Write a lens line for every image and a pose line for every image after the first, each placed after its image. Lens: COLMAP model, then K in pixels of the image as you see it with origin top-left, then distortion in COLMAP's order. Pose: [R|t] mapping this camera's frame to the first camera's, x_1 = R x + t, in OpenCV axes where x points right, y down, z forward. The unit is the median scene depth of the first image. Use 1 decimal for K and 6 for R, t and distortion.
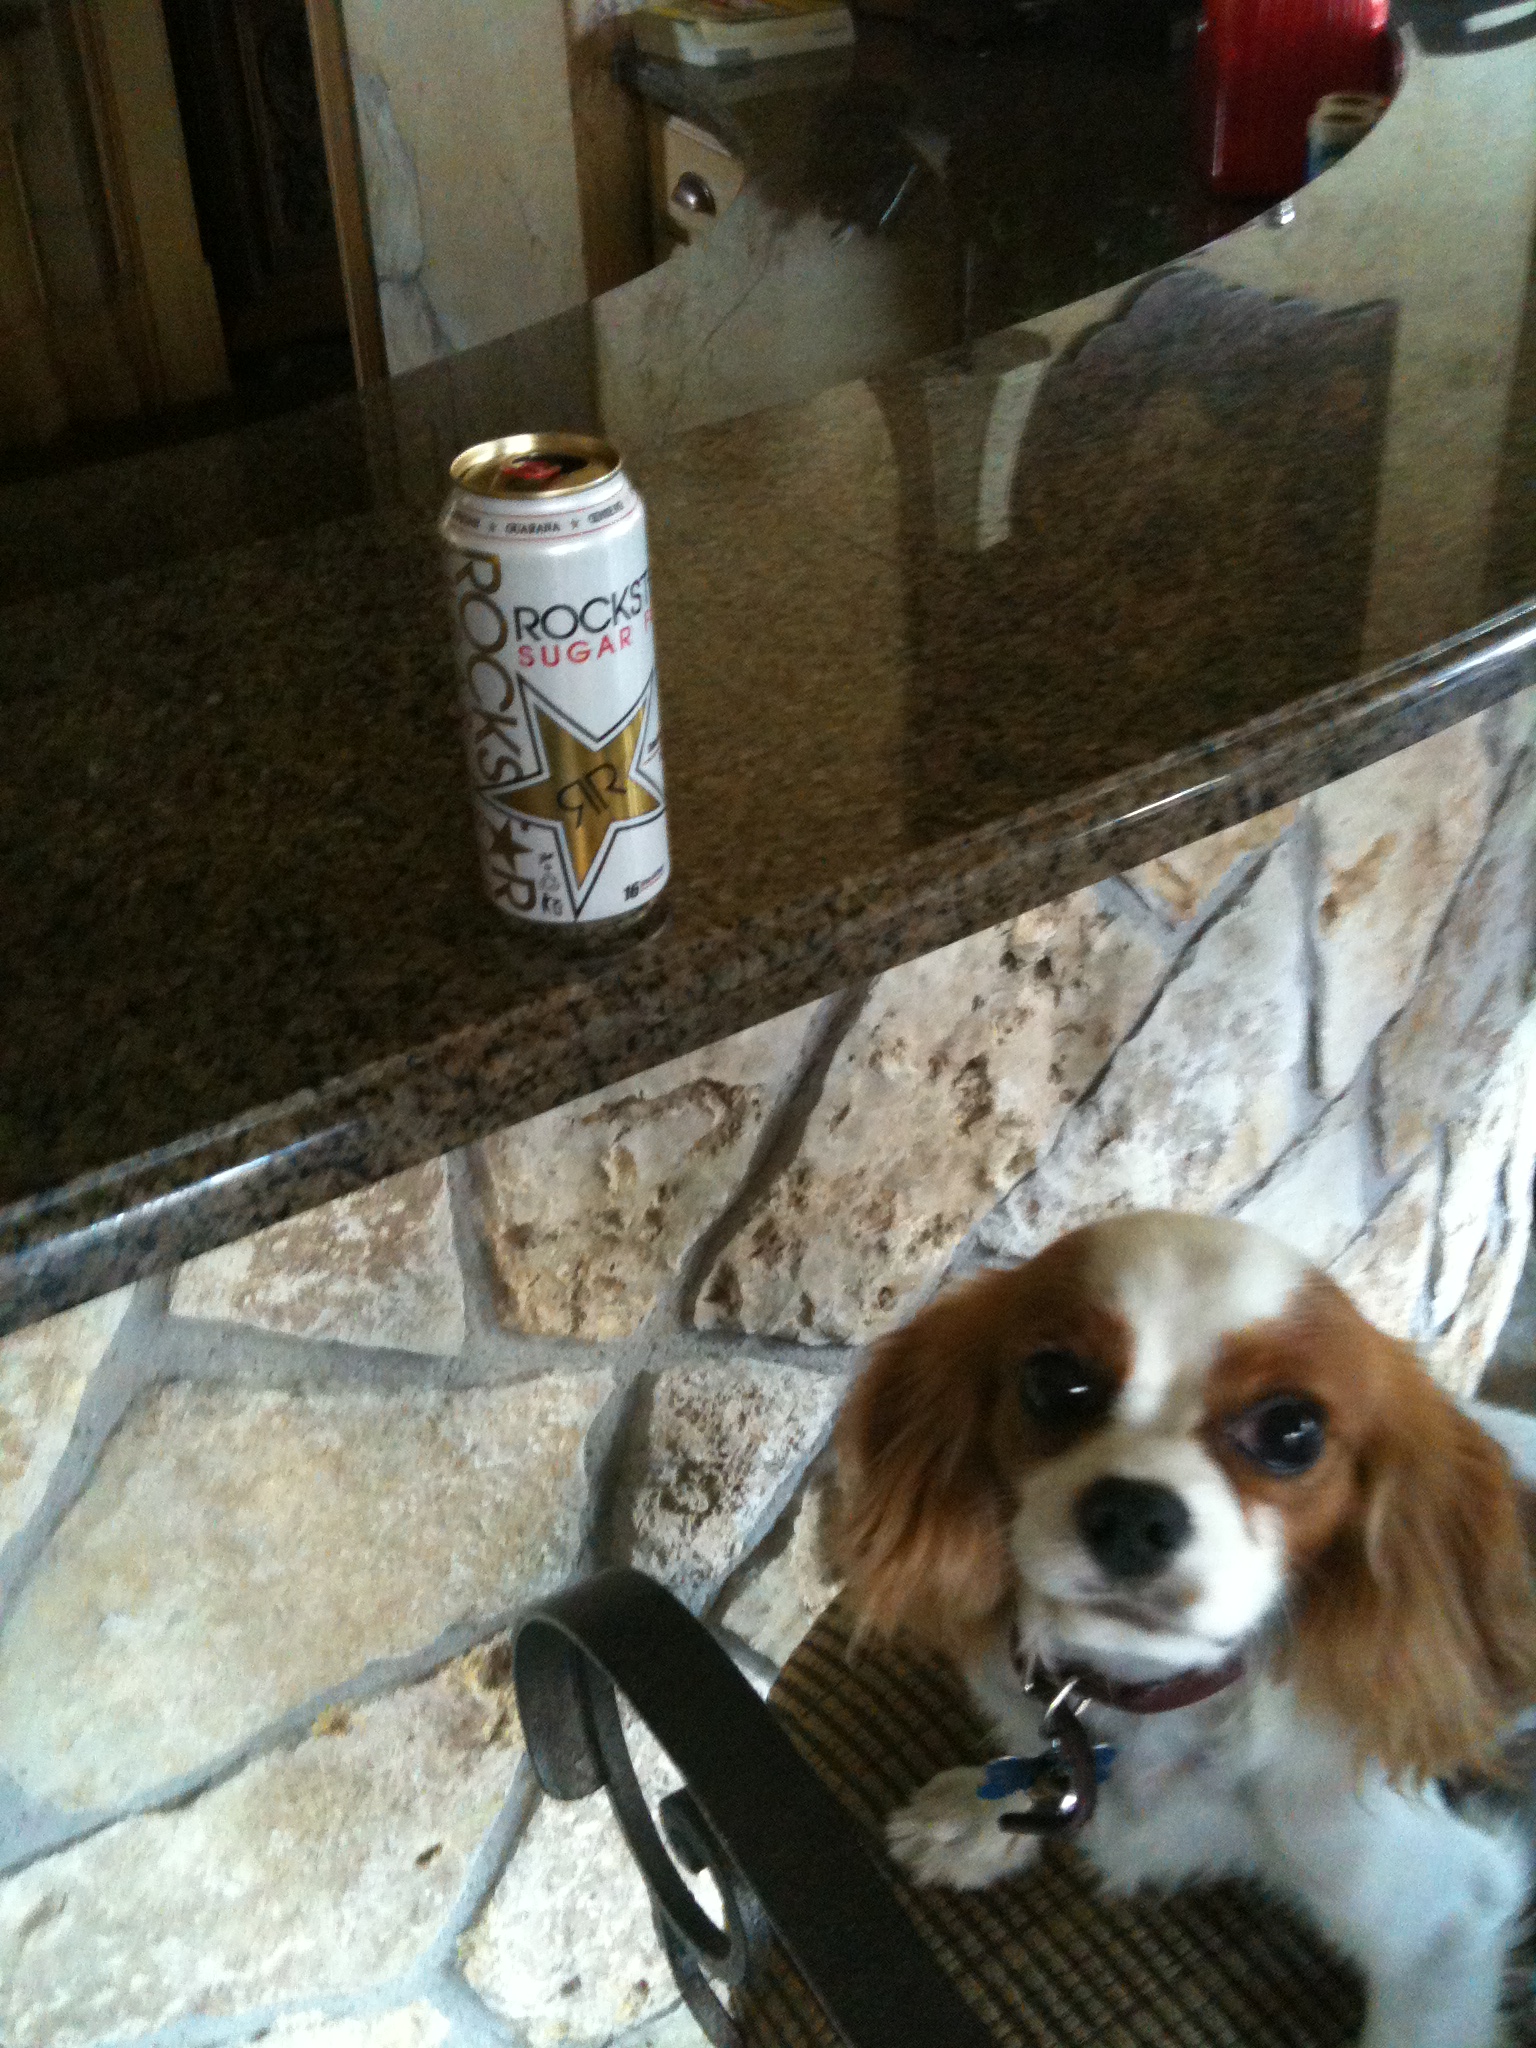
lens RADIAL K [[1947.5, 0, 768.0], [0, 1947.5, 1024.0], [0, 0, 1]] dist [-0.000401, -0.091133]
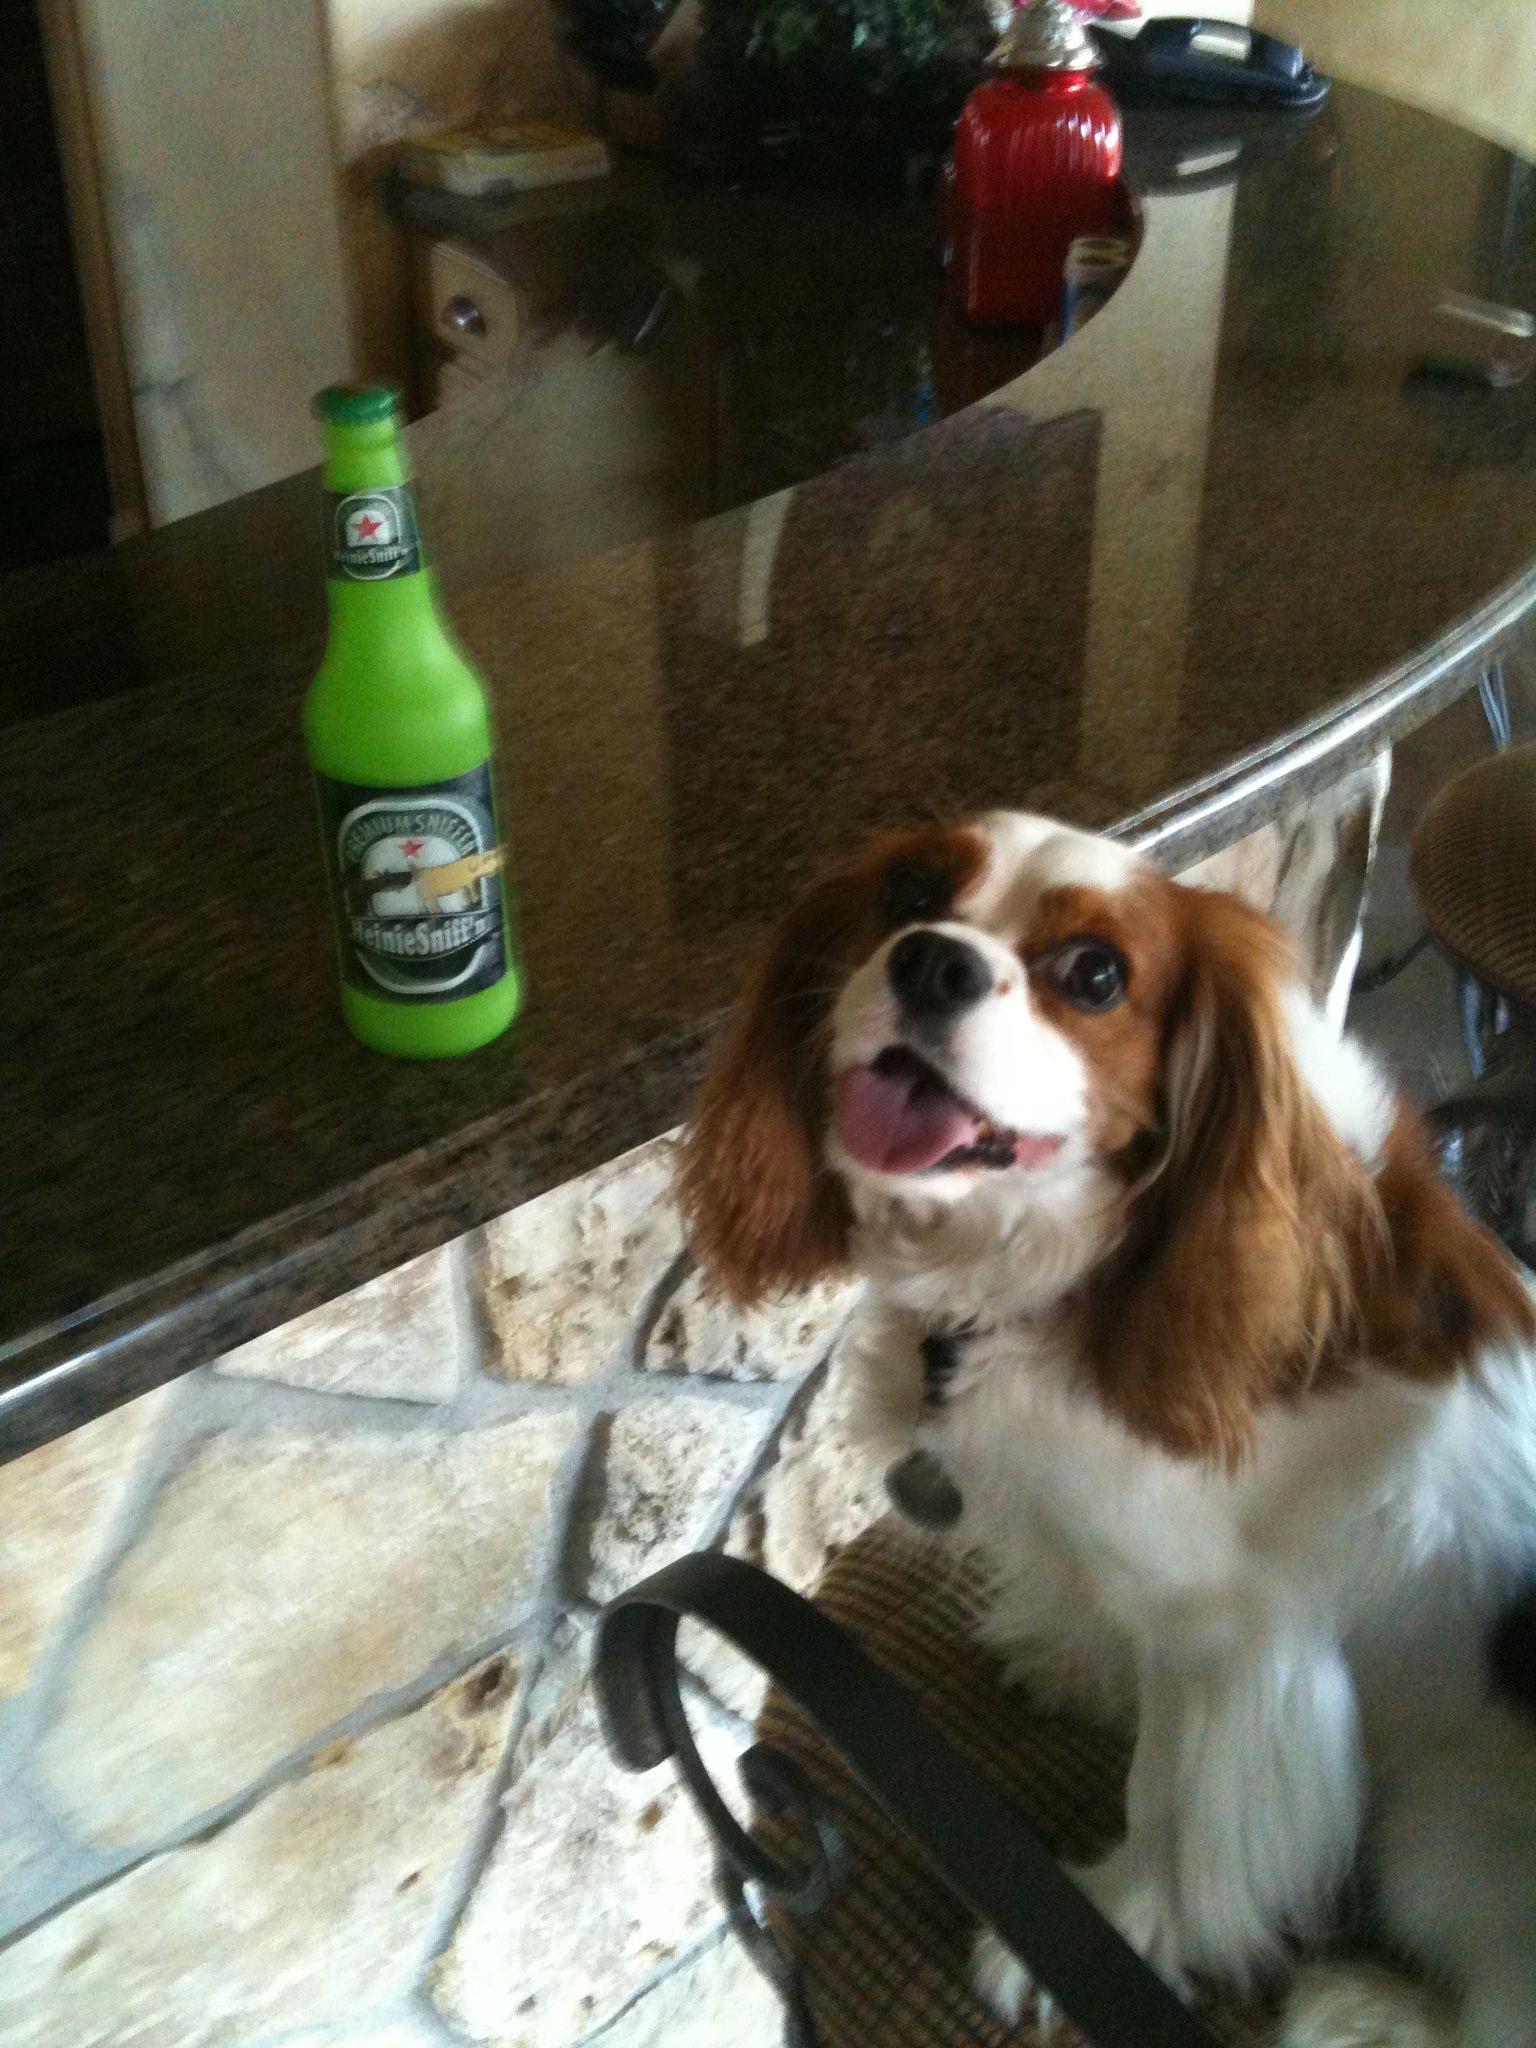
lens RADIAL K [[1897.4, 0, 768.0], [0, 1897.4, 1024.0], [0, 0, 1]] dist [0.000438, -0.119084]
pose [[0.991519, -0.036628, 0.124691, -0.098500], [0.041893, 0.998326, -0.039868, 0.007760], [-0.123023, 0.044753, 0.991394, -0.078398]]
